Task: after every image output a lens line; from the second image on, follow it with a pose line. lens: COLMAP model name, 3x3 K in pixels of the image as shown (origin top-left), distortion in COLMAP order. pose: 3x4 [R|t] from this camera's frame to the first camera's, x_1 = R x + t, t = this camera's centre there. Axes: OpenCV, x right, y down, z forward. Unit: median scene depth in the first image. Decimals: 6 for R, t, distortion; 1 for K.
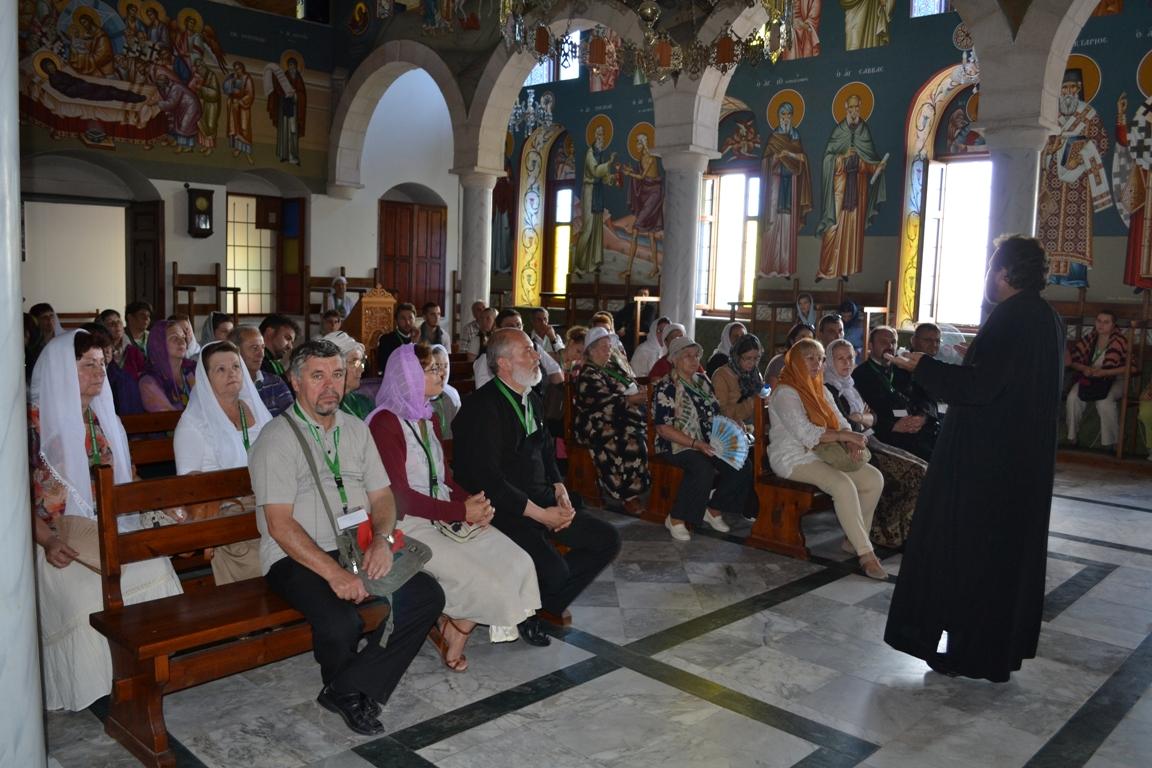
lens RADIAL K [[927.1, 0, 563.7], [0, 927.1, 382.4], [0, 0, 1]] dist [-0.081640, 0.009844]
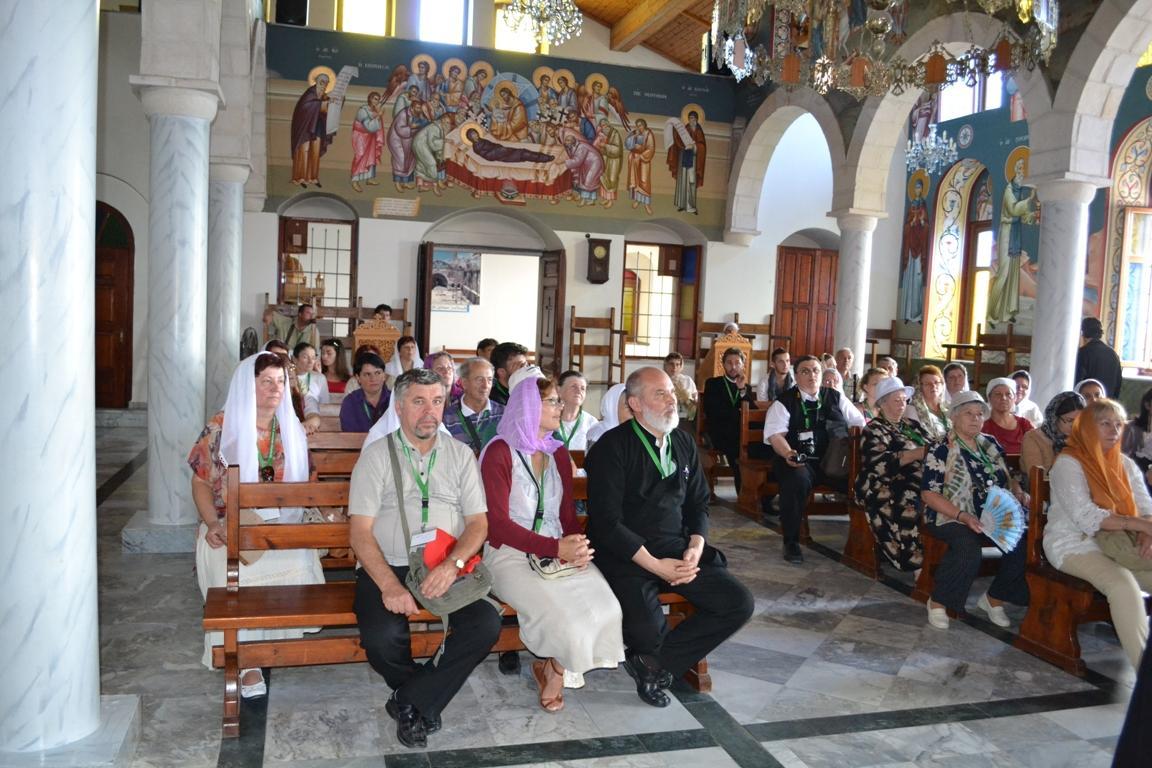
lens RADIAL K [[927.1, 0, 564.1], [0, 927.1, 383.8], [0, 0, 1]] dist [-0.081640, 0.009844]
pose [[0.867890, 0.042608, -0.494926, 0.213687], [-0.068552, 0.997055, -0.034375, -0.001041], [0.492004, 0.063762, 0.868255, 0.077333]]
